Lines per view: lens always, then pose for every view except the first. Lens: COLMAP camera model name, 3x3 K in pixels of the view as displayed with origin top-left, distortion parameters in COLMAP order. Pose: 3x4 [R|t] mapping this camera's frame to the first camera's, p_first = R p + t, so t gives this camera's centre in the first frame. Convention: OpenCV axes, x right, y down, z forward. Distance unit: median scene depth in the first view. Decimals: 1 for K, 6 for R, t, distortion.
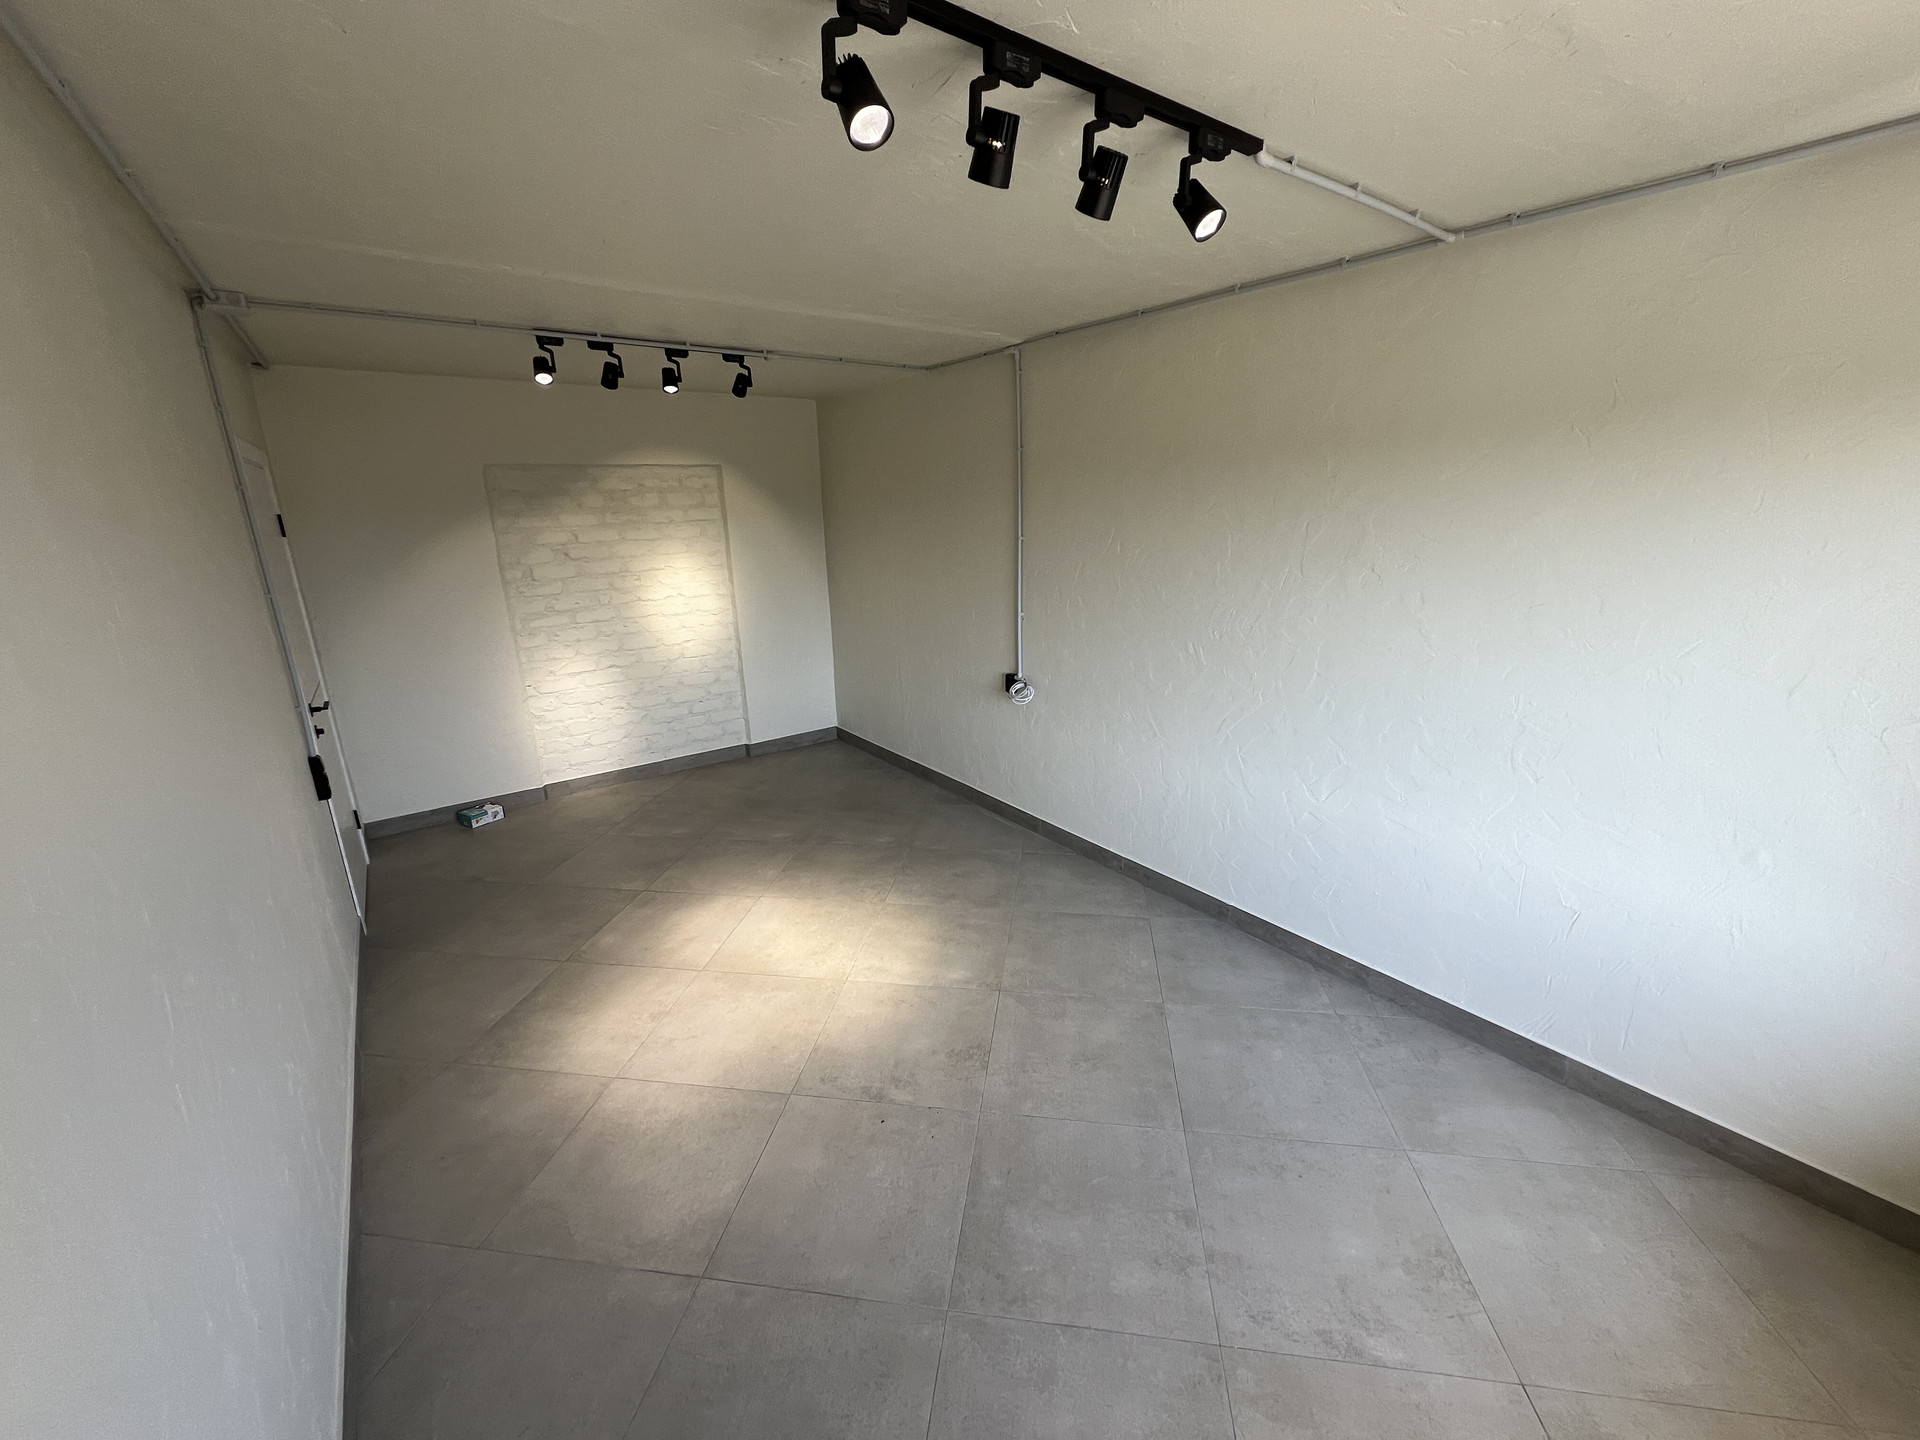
lens RADIAL K [[763.6, 0, 966.2], [0, 763.6, 711.7], [0, 0, 1]] dist [-0.003471, 0.000494]
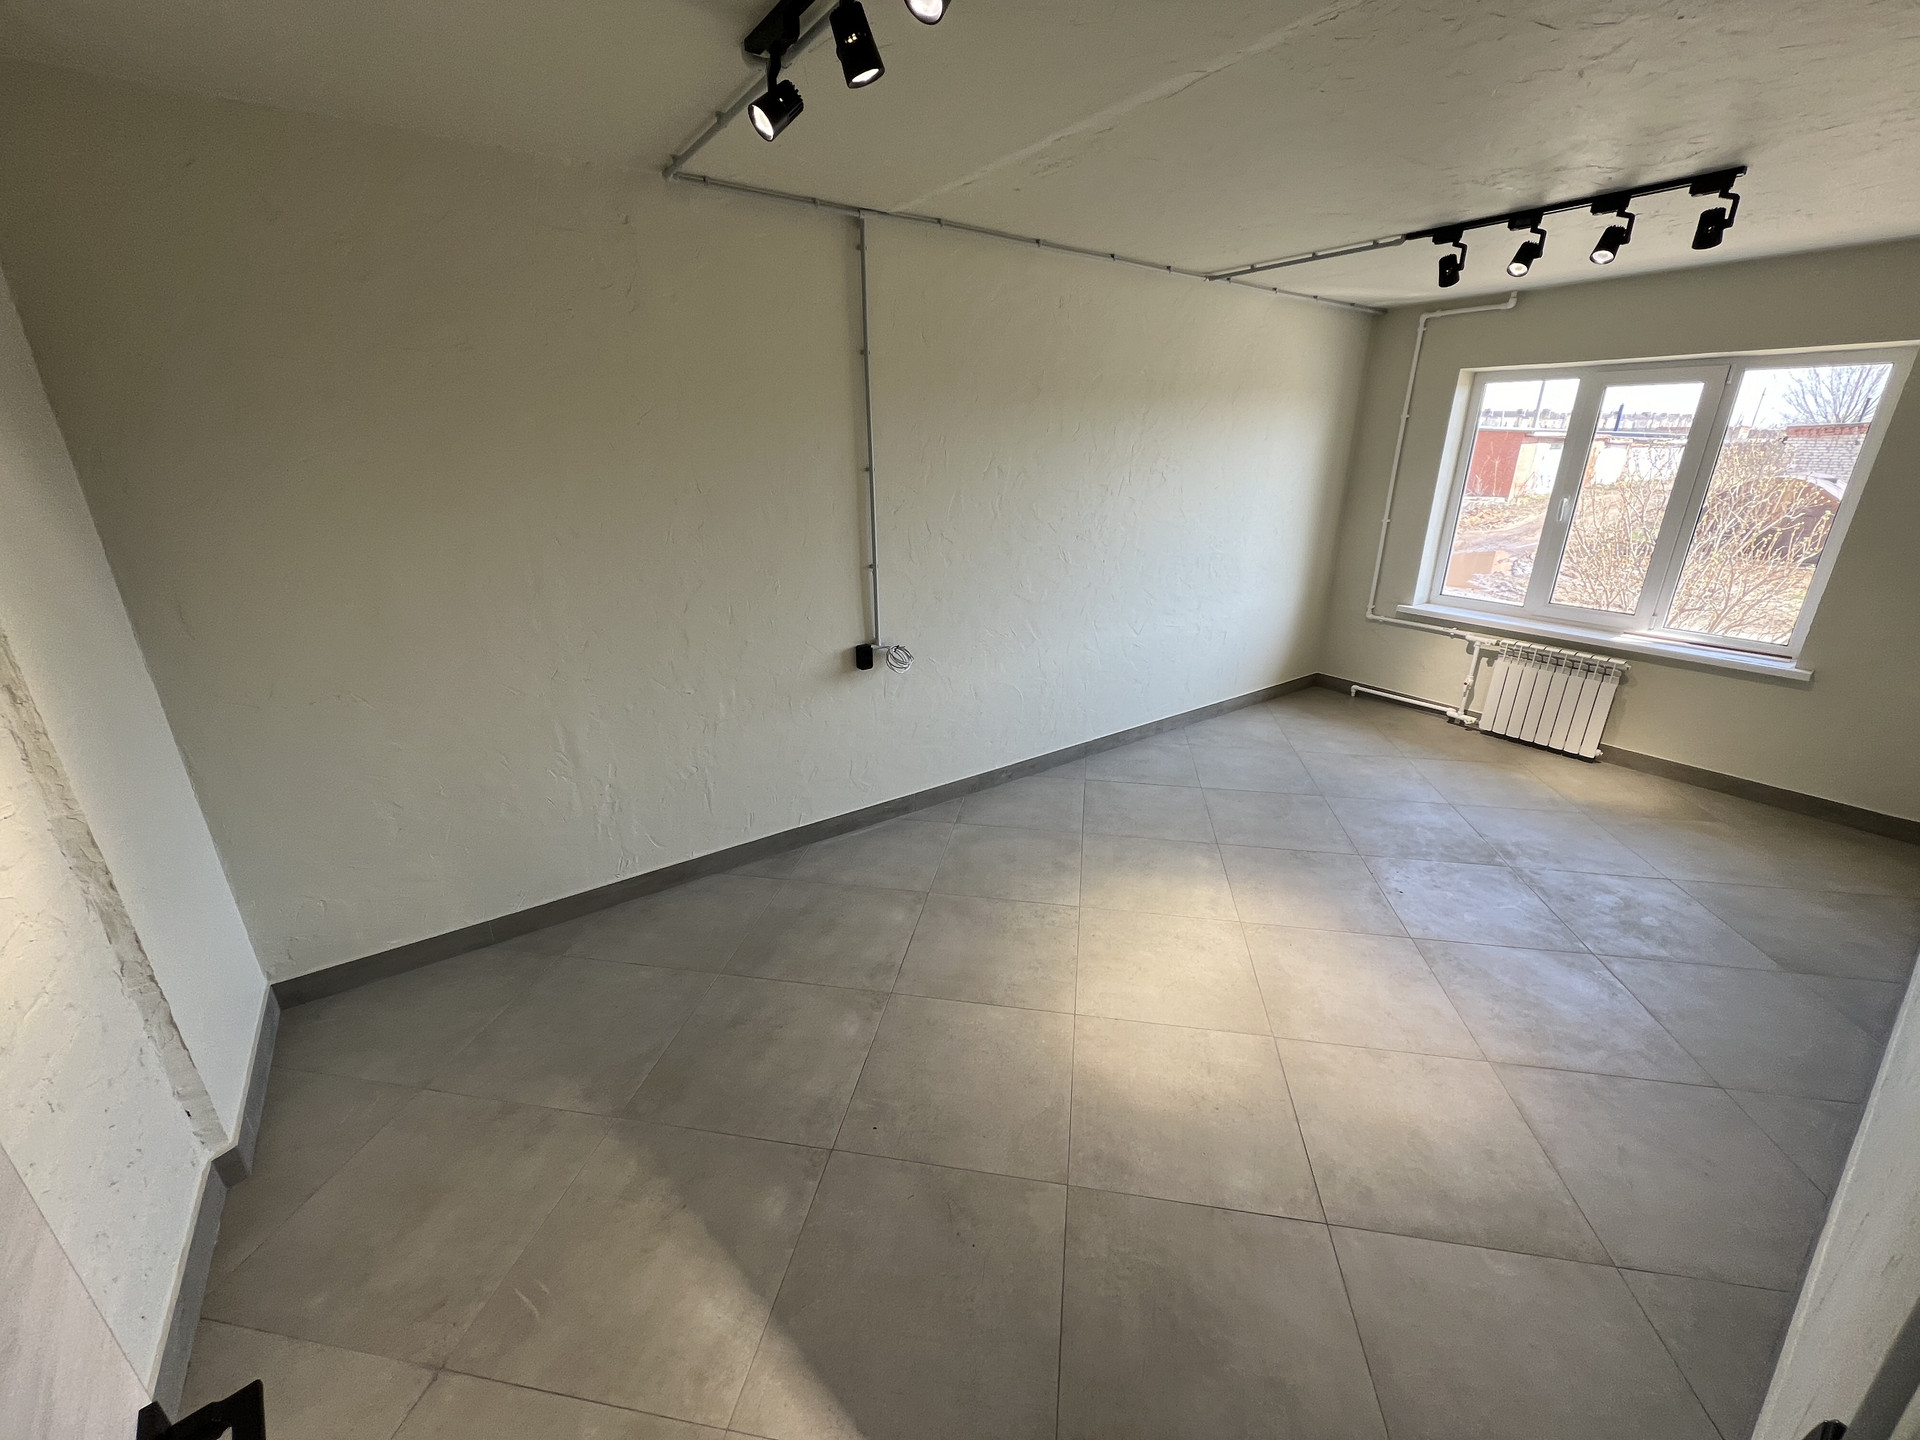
lens RADIAL K [[763.6, 0, 963.8], [0, 763.6, 721.0], [0, 0, 1]] dist [-0.003471, 0.000494]
pose [[0.024372, -0.327267, 0.944617, -0.860002], [0.262695, 0.913789, 0.309809, -0.235759], [-0.964571, 0.240596, 0.108242, 1.009685]]
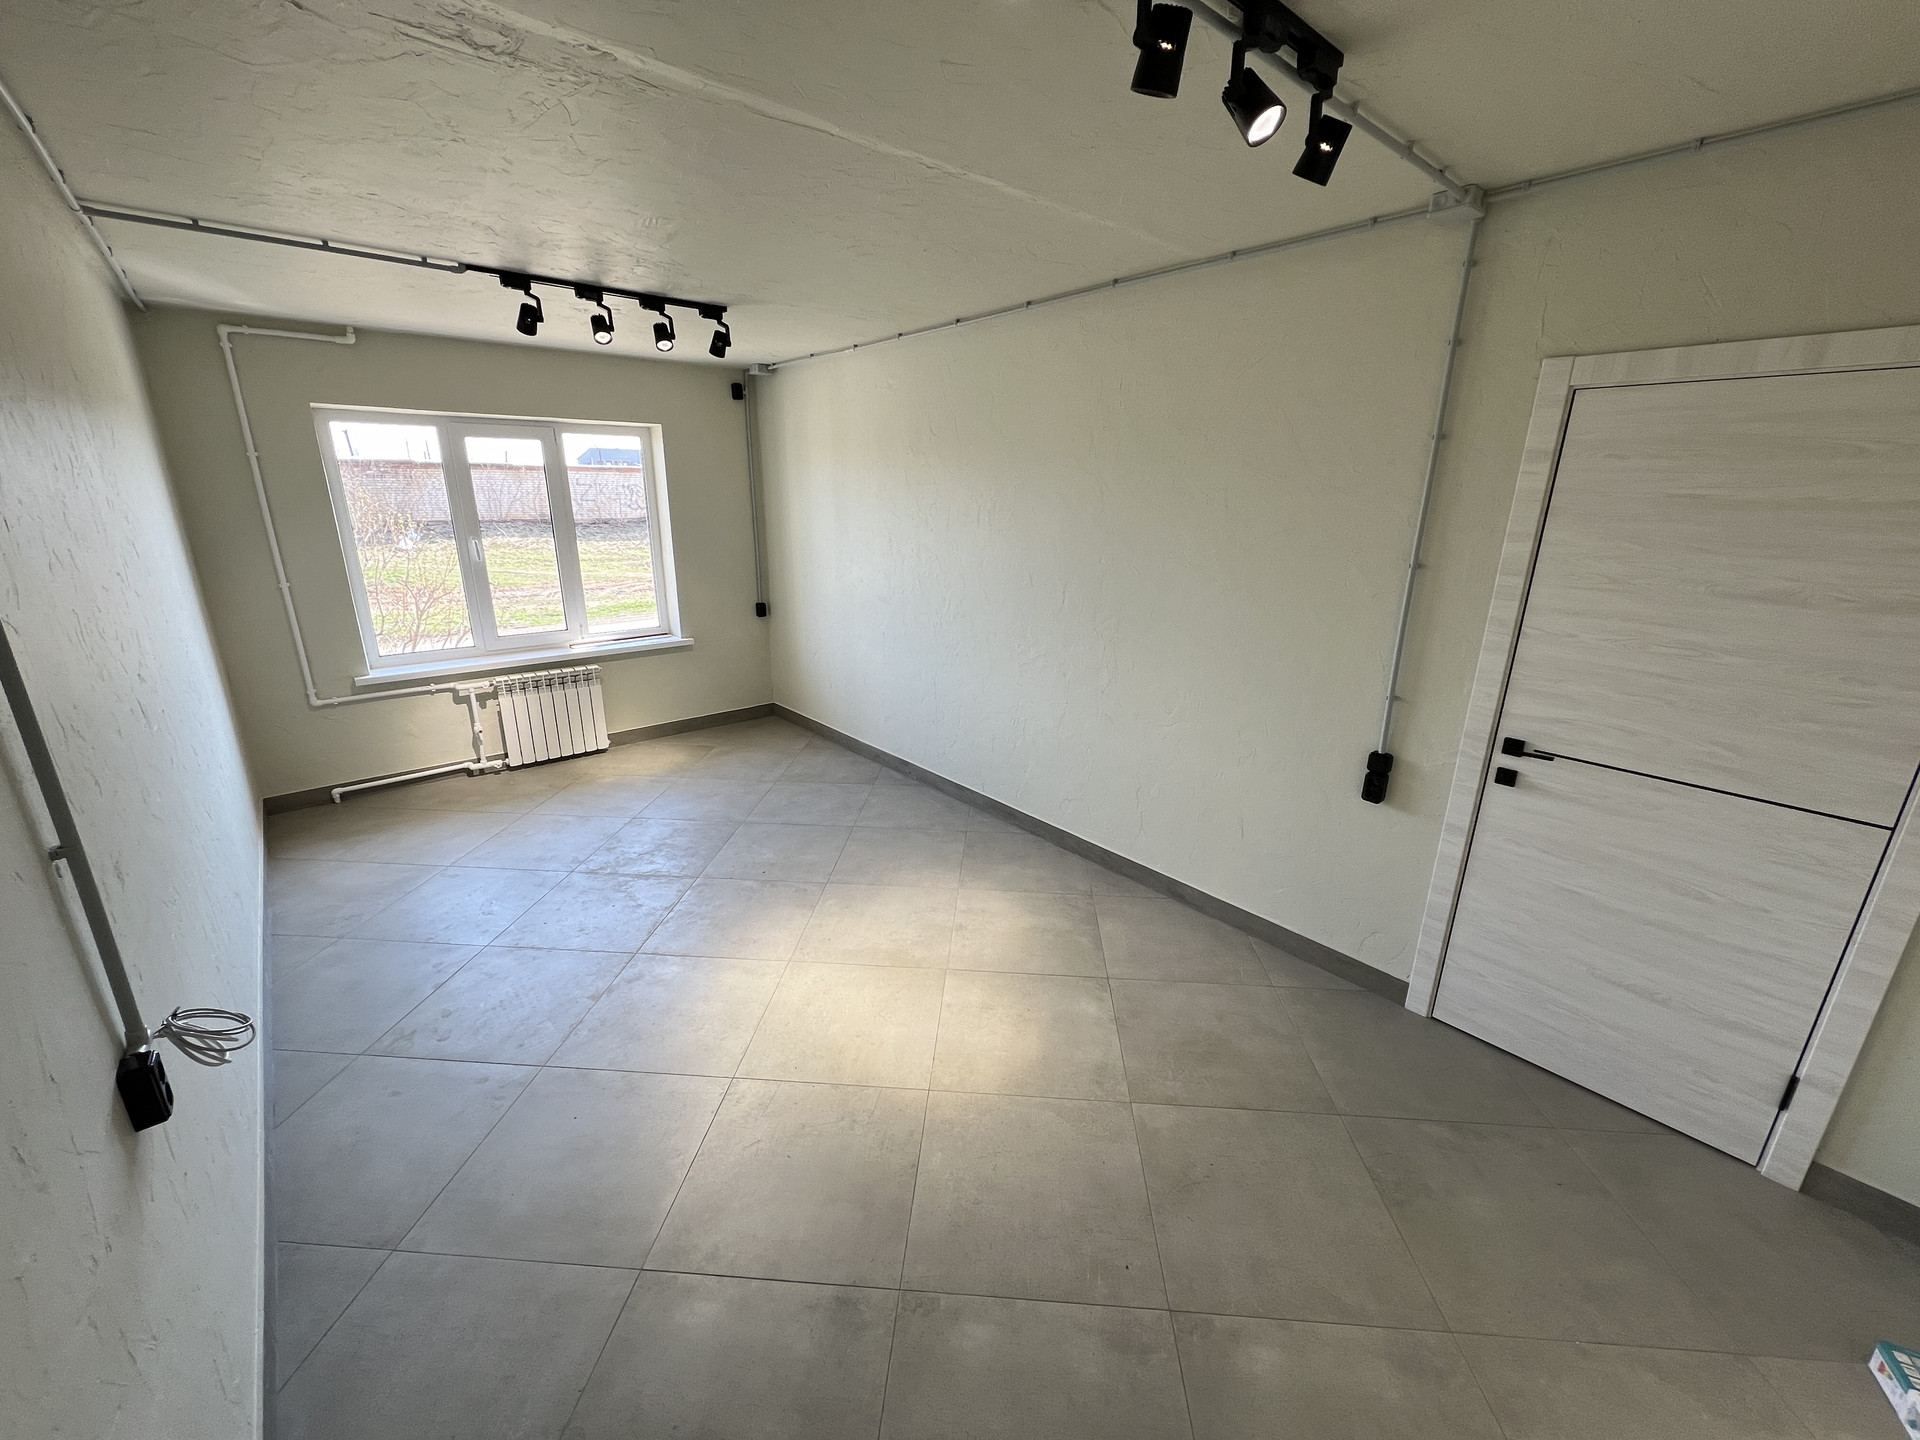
lens RADIAL K [[763.6, 0, 963.1], [0, 763.6, 720.3], [0, 0, 1]] dist [-0.003471, 0.000494]
pose [[-0.997214, 0.029066, -0.068696, -0.275880], [-0.012076, 0.845900, 0.533205, -0.371293], [0.073608, 0.532549, -0.843192, 1.442722]]
